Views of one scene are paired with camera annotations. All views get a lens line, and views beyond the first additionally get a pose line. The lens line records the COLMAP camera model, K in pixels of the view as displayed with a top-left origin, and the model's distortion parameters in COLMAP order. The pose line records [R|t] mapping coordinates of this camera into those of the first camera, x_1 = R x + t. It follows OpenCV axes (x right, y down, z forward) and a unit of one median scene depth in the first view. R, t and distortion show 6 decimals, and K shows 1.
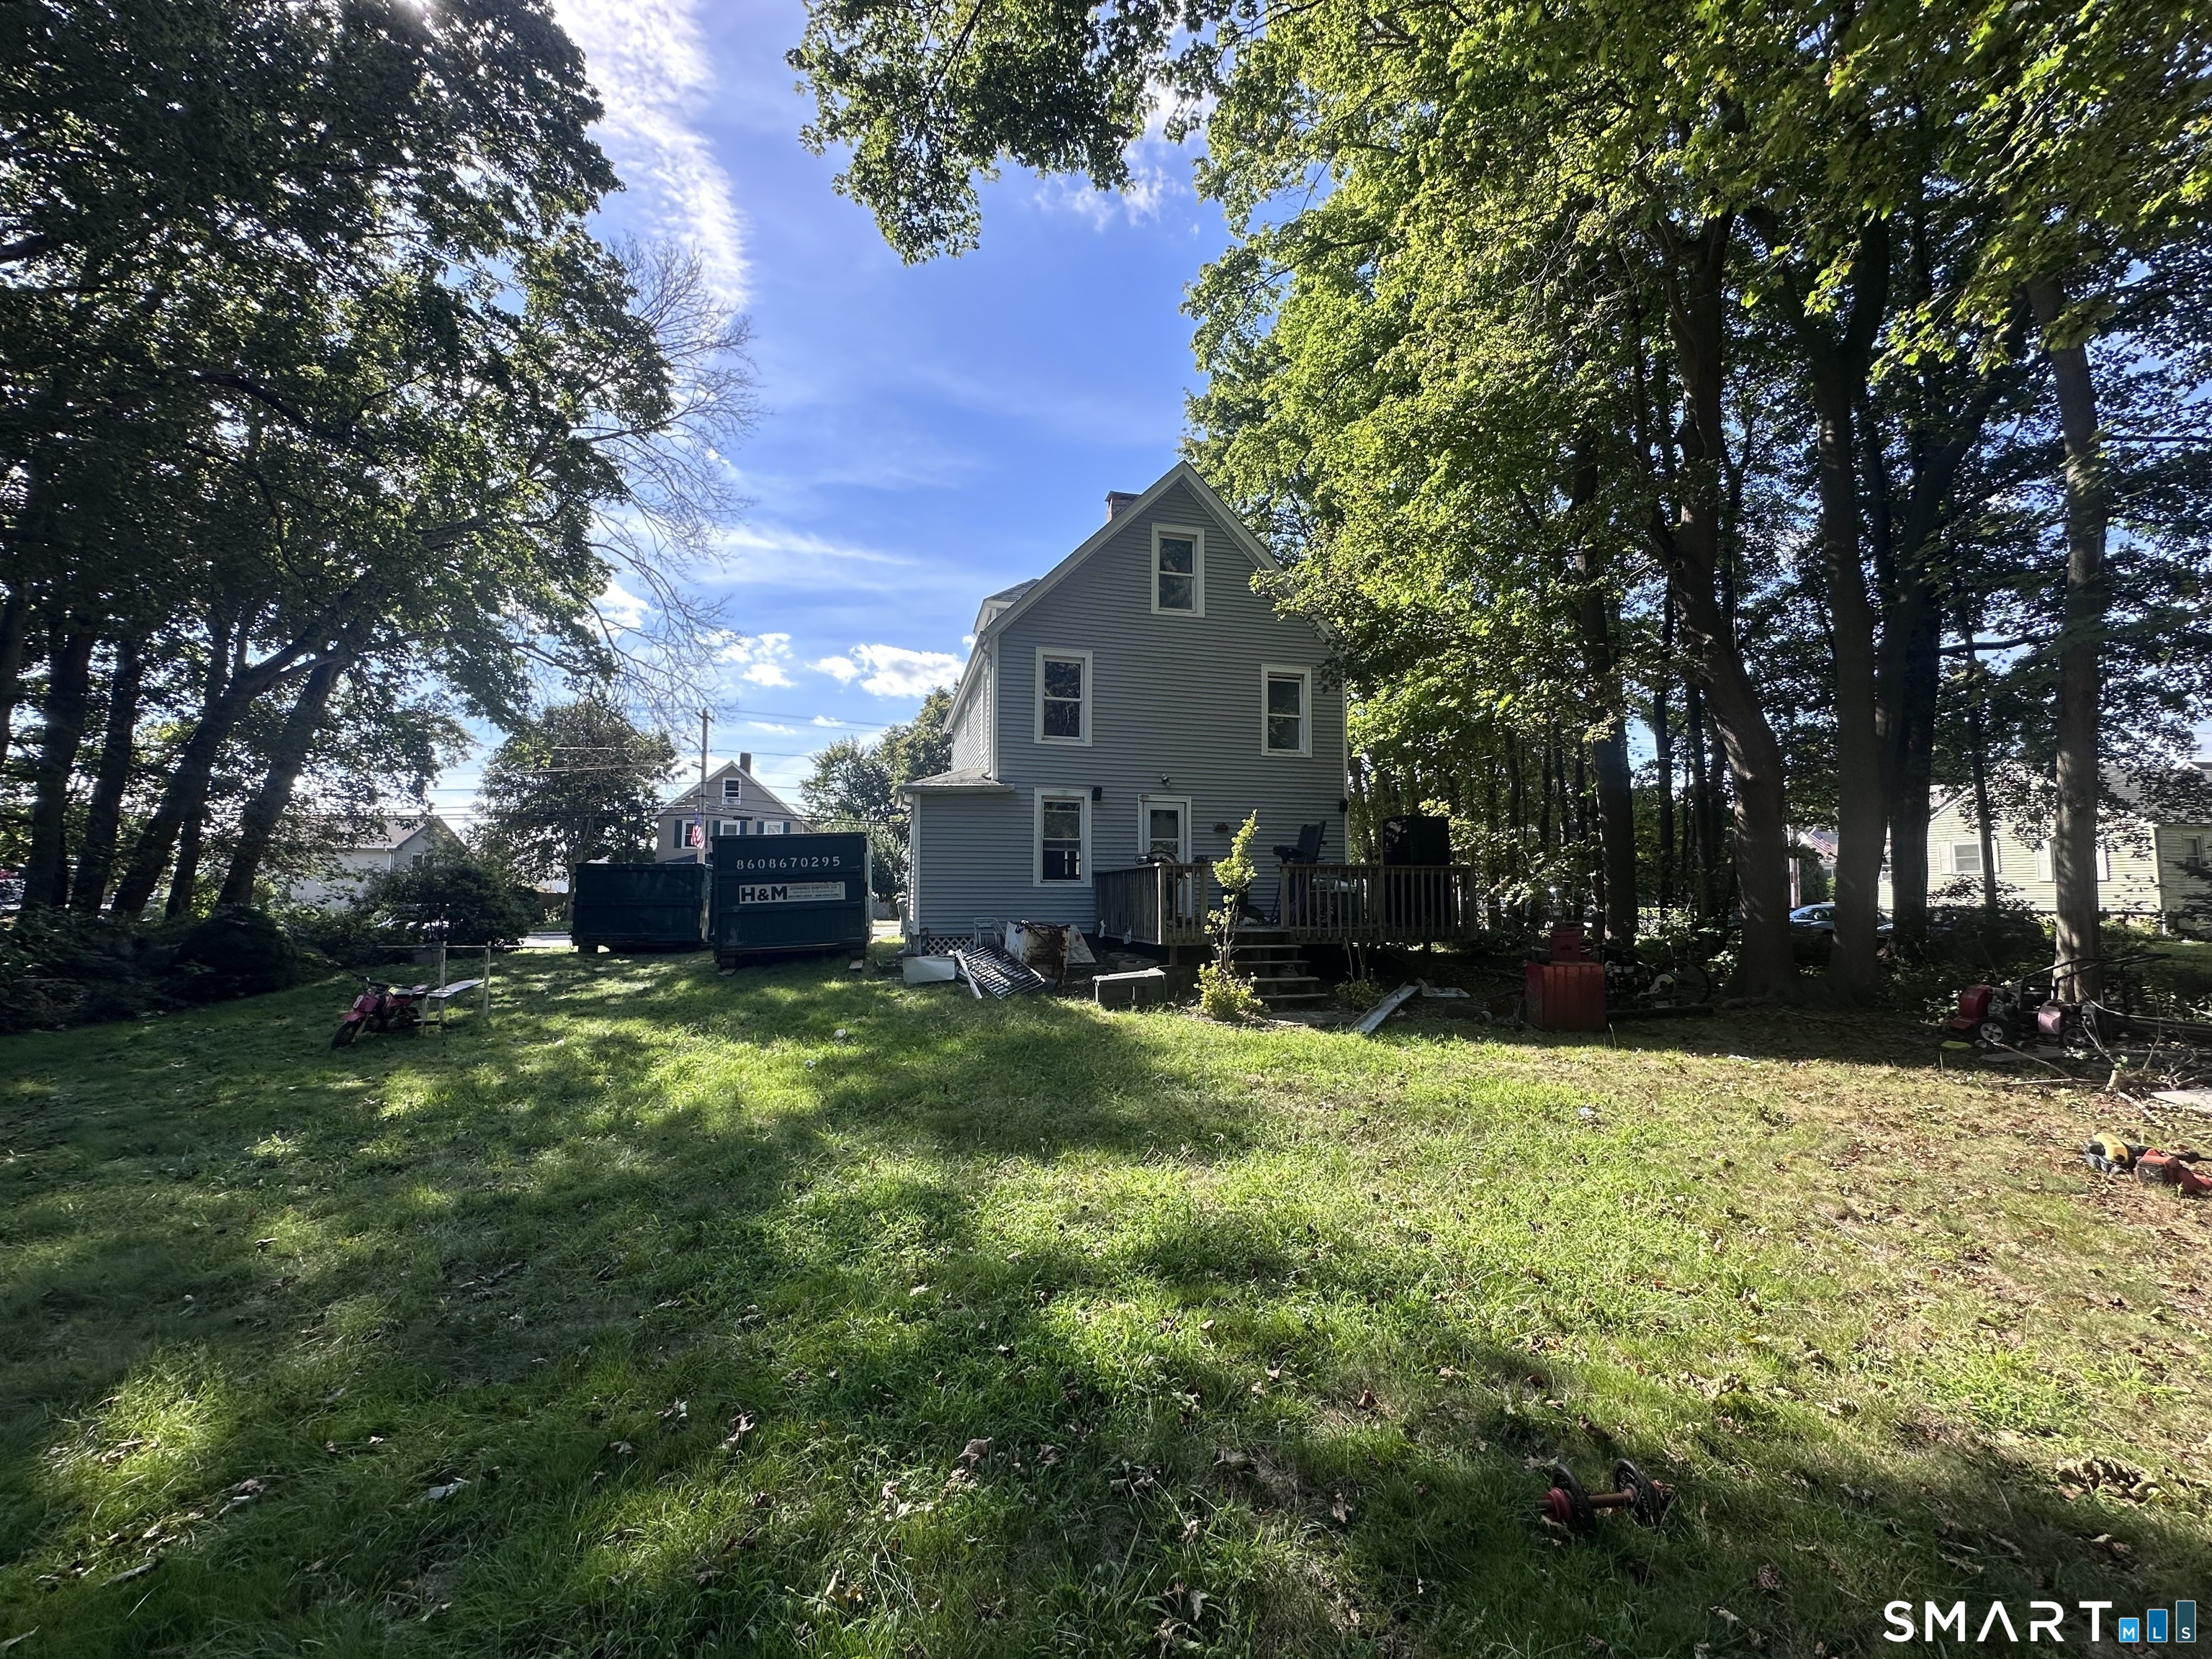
lens RADIAL K [[888.2, 0, 1098.4], [0, 888.2, 838.3], [0, 0, 1]] dist [-0.000681, -0.000257]
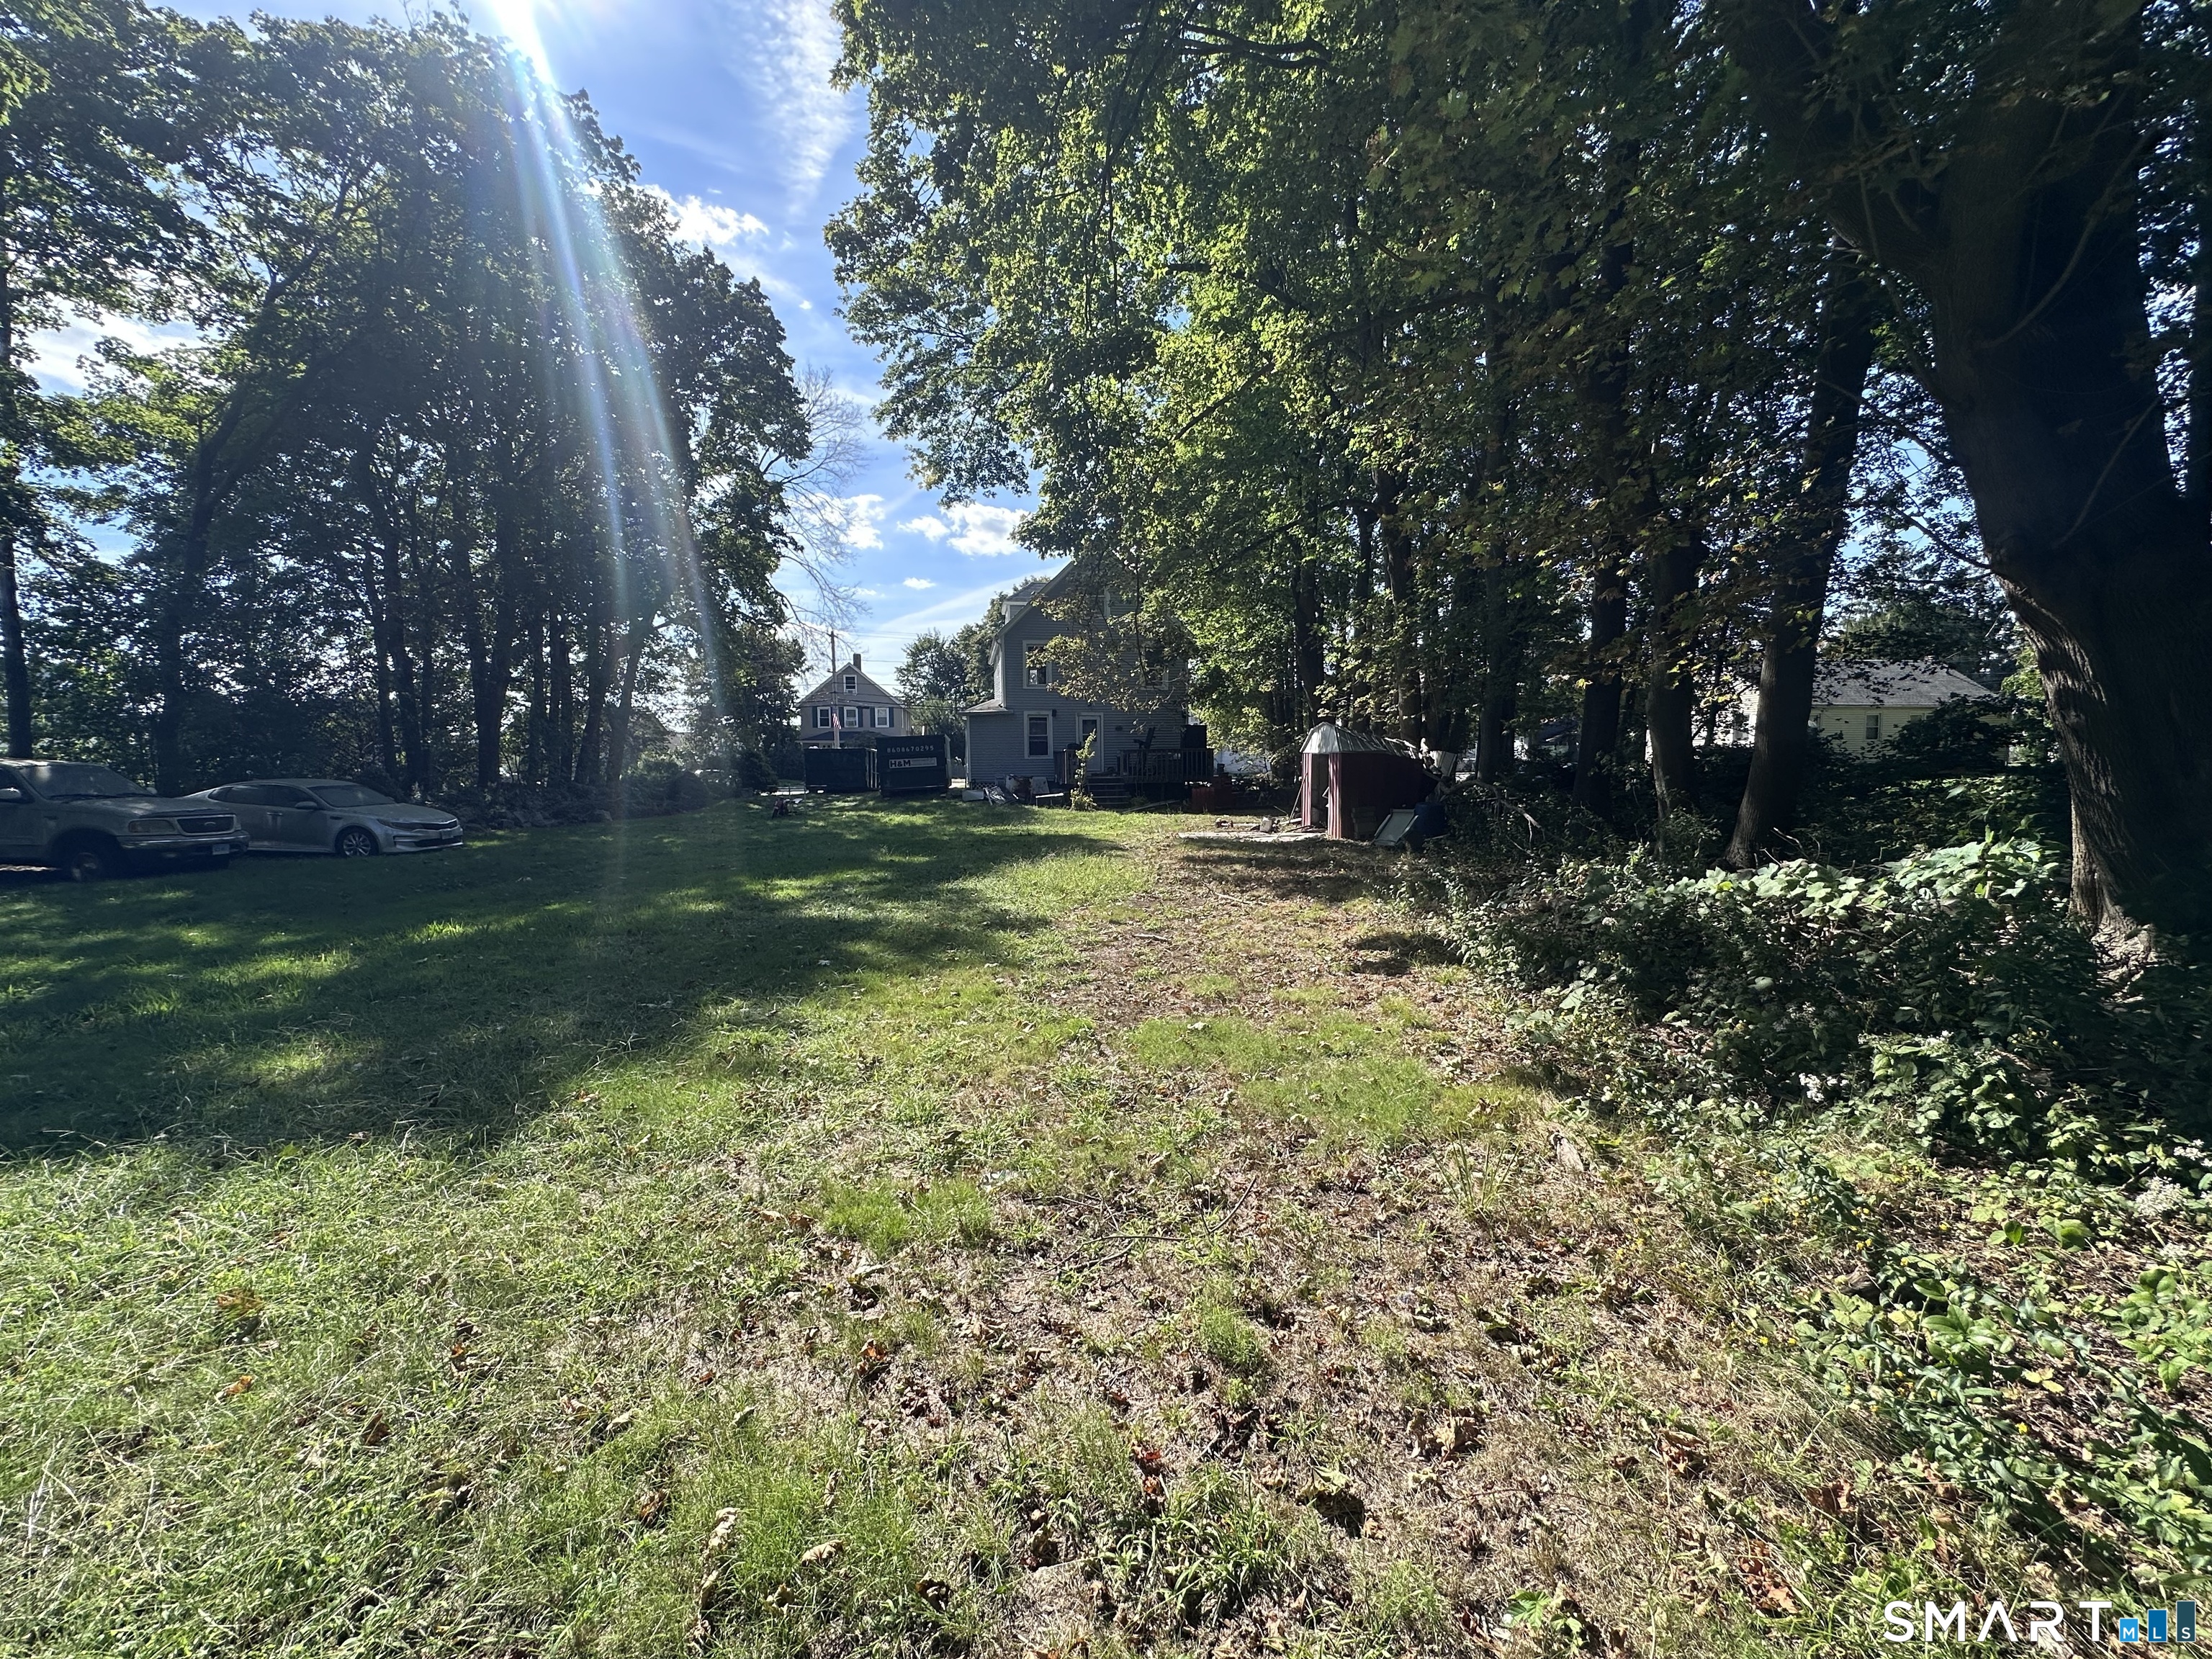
lens RADIAL K [[888.2, 0, 1102.7], [0, 888.2, 823.3], [0, 0, 1]] dist [-0.000681, -0.000257]
pose [[0.995810, -0.005534, -0.091279, 0.274171], [0.018224, 0.990155, 0.138782, -0.074595], [0.089613, -0.139864, 0.986107, -0.973934]]
